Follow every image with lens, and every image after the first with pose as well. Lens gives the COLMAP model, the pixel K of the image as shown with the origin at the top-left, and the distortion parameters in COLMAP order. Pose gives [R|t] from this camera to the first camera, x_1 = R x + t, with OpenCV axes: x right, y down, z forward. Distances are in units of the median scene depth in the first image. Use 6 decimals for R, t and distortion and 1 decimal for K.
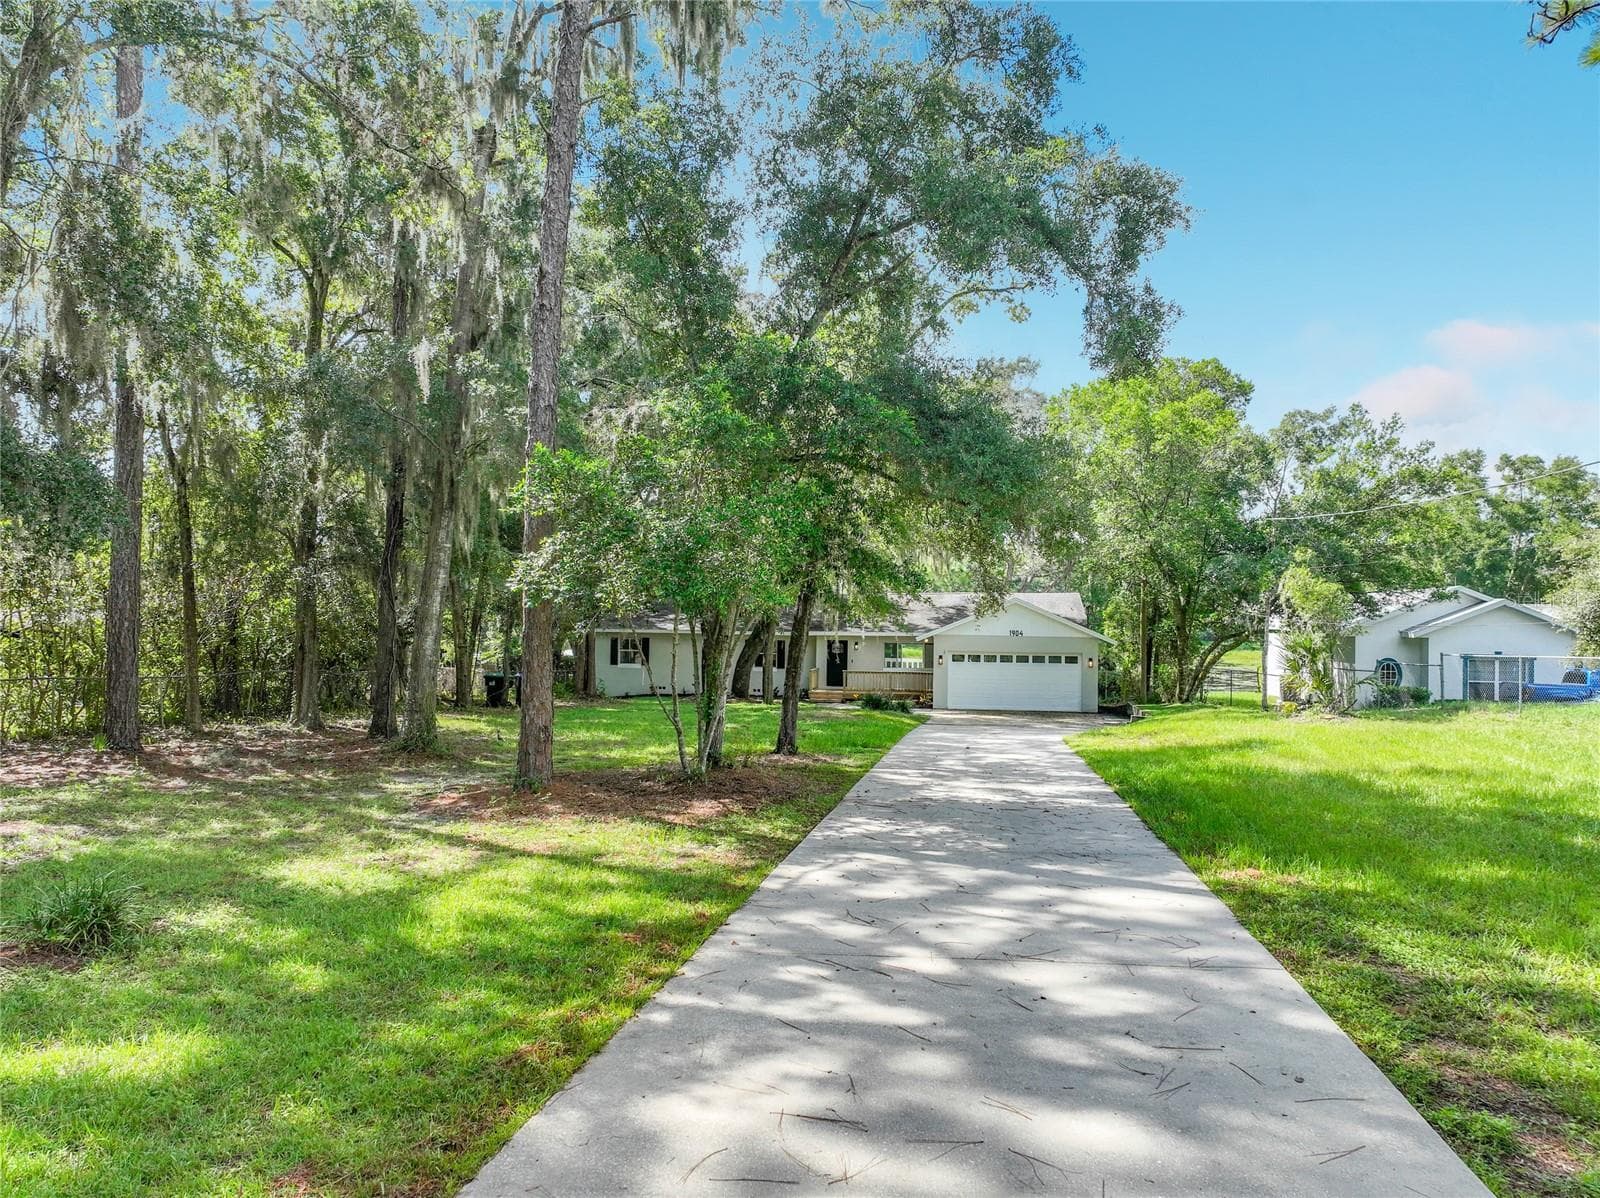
lens RADIAL K [[1128.4, 0, 803.7], [0, 1128.4, 592.8], [0, 0, 1]] dist [0.009064, -0.012040]
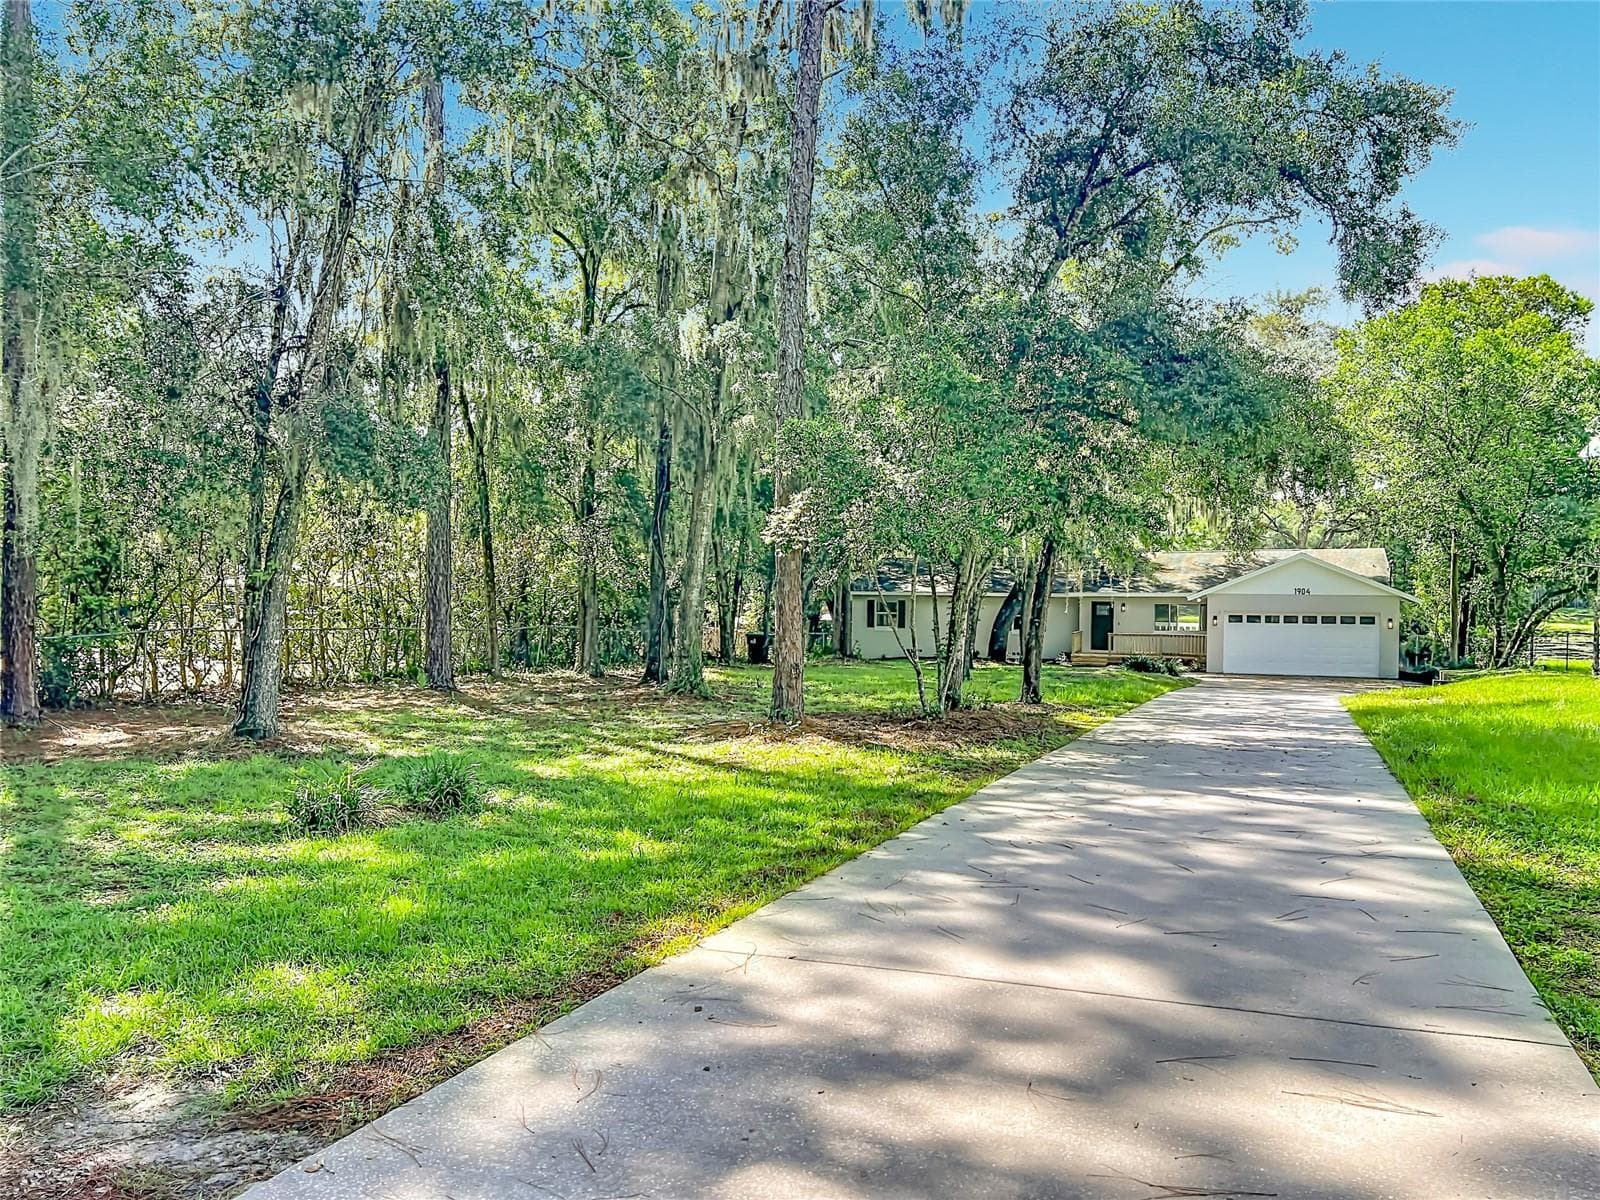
lens RADIAL K [[1184.0, 0, 799.2], [0, 1184.0, 605.1], [0, 0, 1]] dist [0.051957, -0.042345]
pose [[0.973227, -0.002540, -0.229834, 0.028366], [0.011254, 0.999266, 0.036610, 0.013835], [0.229572, -0.038216, 0.972541, -0.084752]]
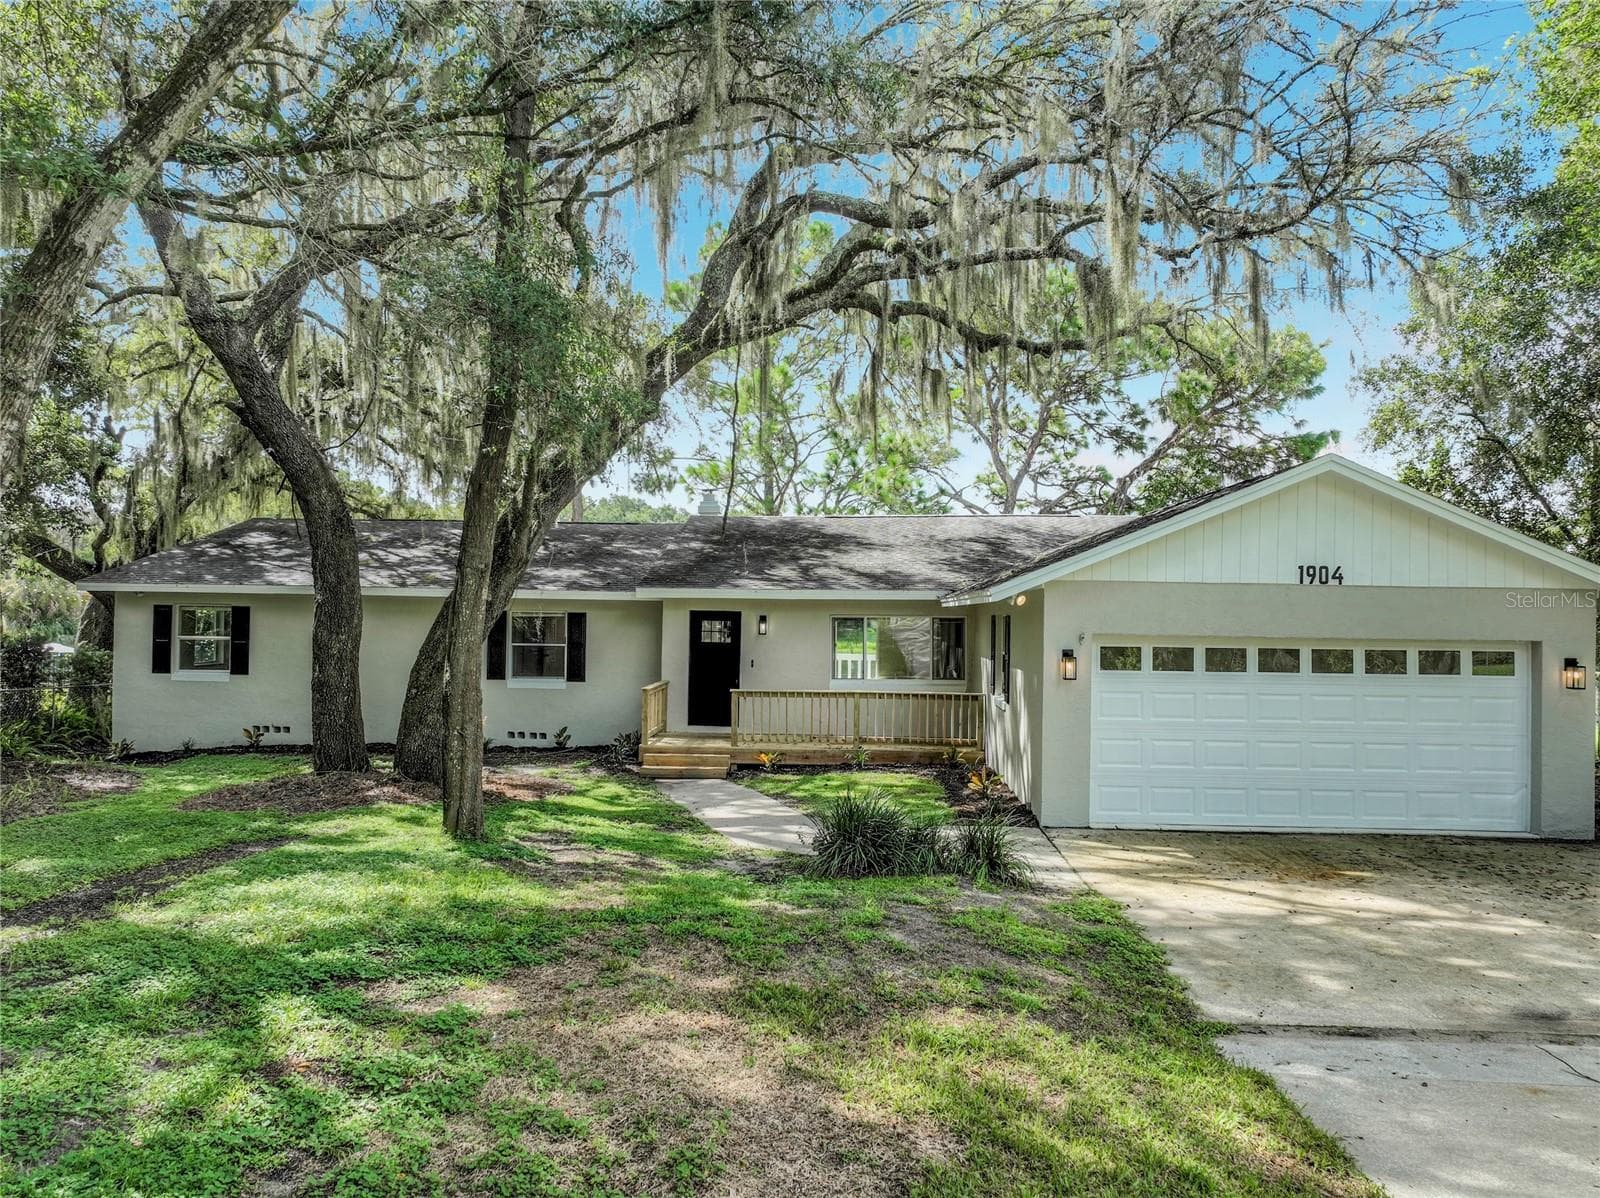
lens RADIAL K [[1128.4, 0, 802.2], [0, 1128.4, 602.1], [0, 0, 1]] dist [0.009064, -0.012040]
pose [[0.993703, 0.002663, 0.112012, 0.040171], [-0.004388, 0.999876, 0.015155, 0.084088], [-0.111958, -0.015551, 0.993591, 1.540182]]
